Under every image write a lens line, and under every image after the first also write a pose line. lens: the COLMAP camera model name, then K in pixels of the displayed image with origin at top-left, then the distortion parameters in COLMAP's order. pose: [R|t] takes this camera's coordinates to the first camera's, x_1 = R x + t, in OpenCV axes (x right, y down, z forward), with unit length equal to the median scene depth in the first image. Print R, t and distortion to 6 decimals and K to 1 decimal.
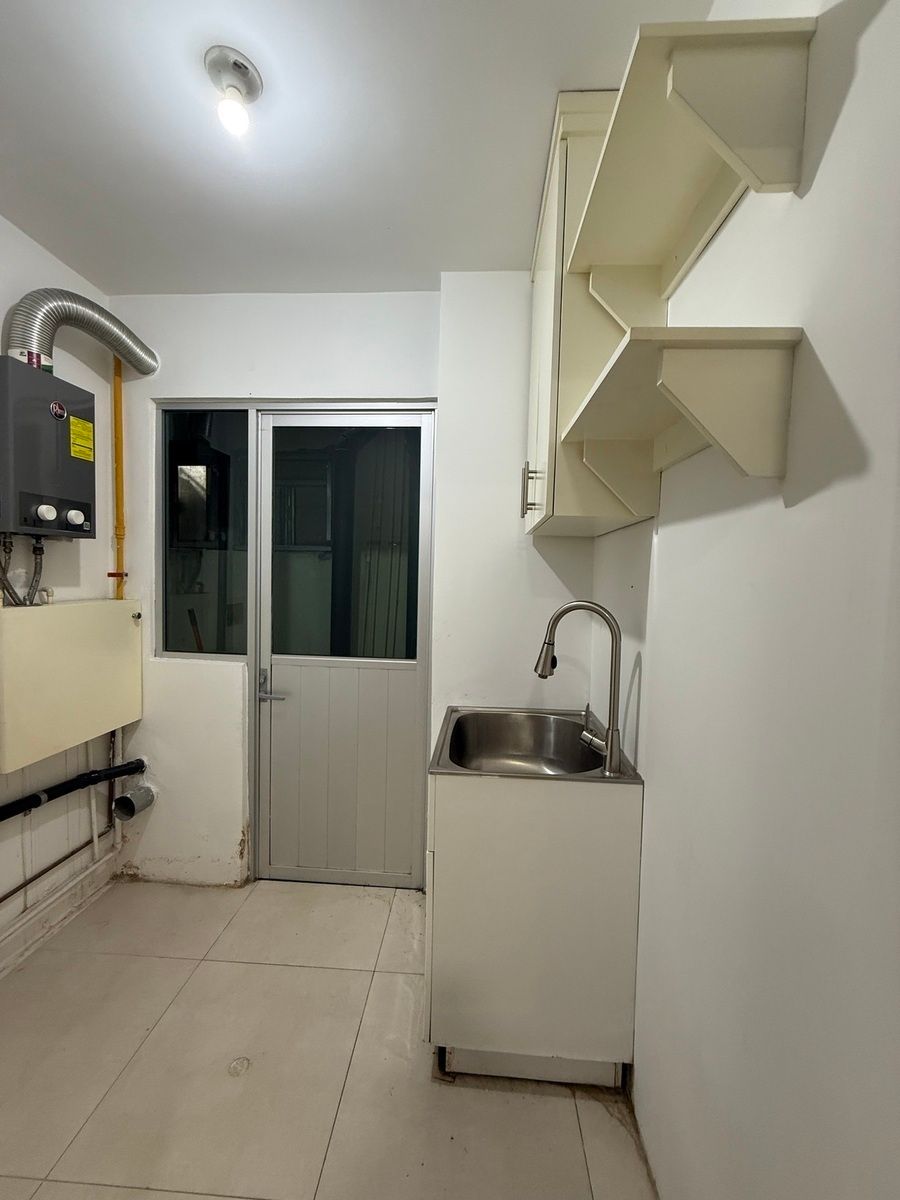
lens RADIAL K [[512.6, 0, 450.0], [0, 512.6, 600.0], [0, 0, 1]] dist [0.000578, 0.000119]
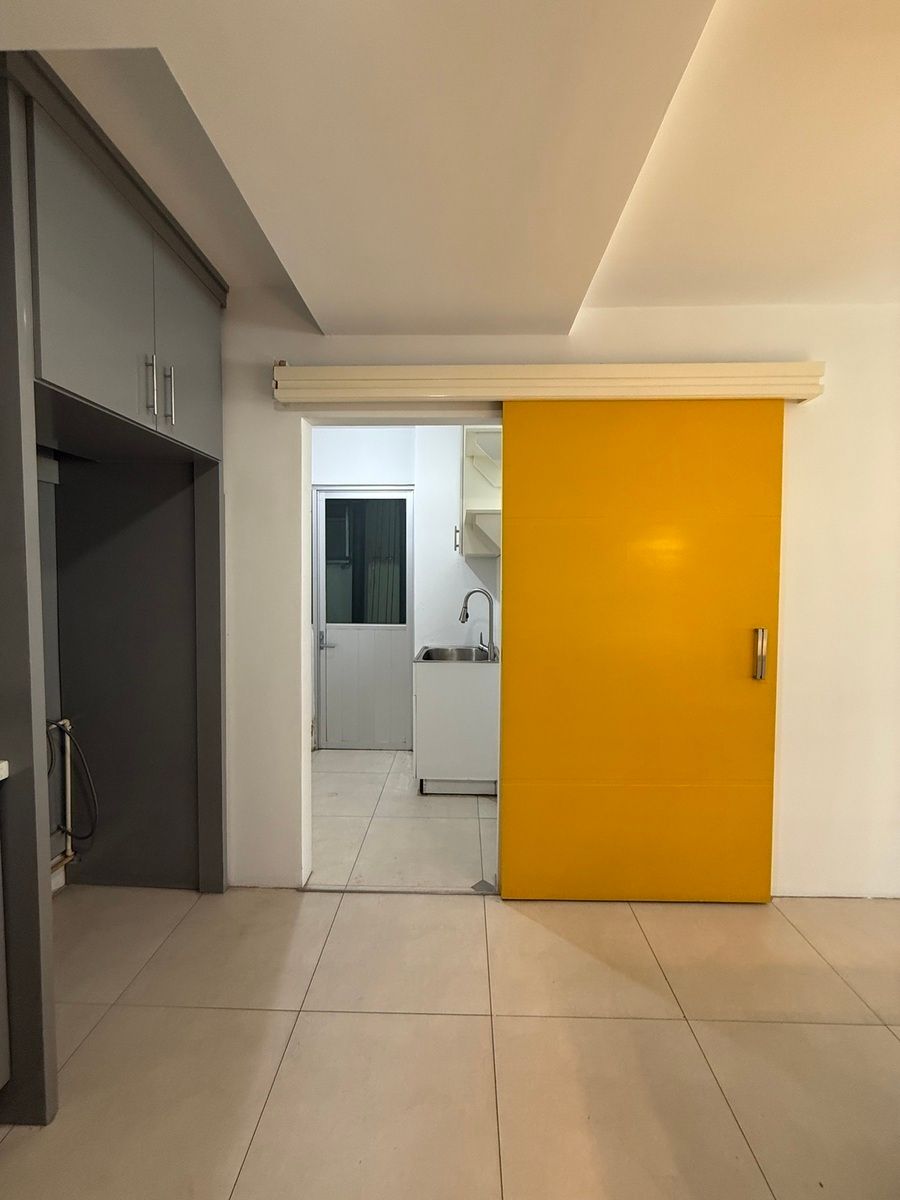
lens RADIAL K [[512.6, 0, 450.0], [0, 512.6, 600.0], [0, 0, 1]] dist [0.000578, 0.000119]
pose [[0.999361, -0.019763, 0.029786, 0.040155], [0.019712, 0.999804, 0.002005, 0.030693], [-0.029820, -0.001416, 0.999554, -0.869213]]
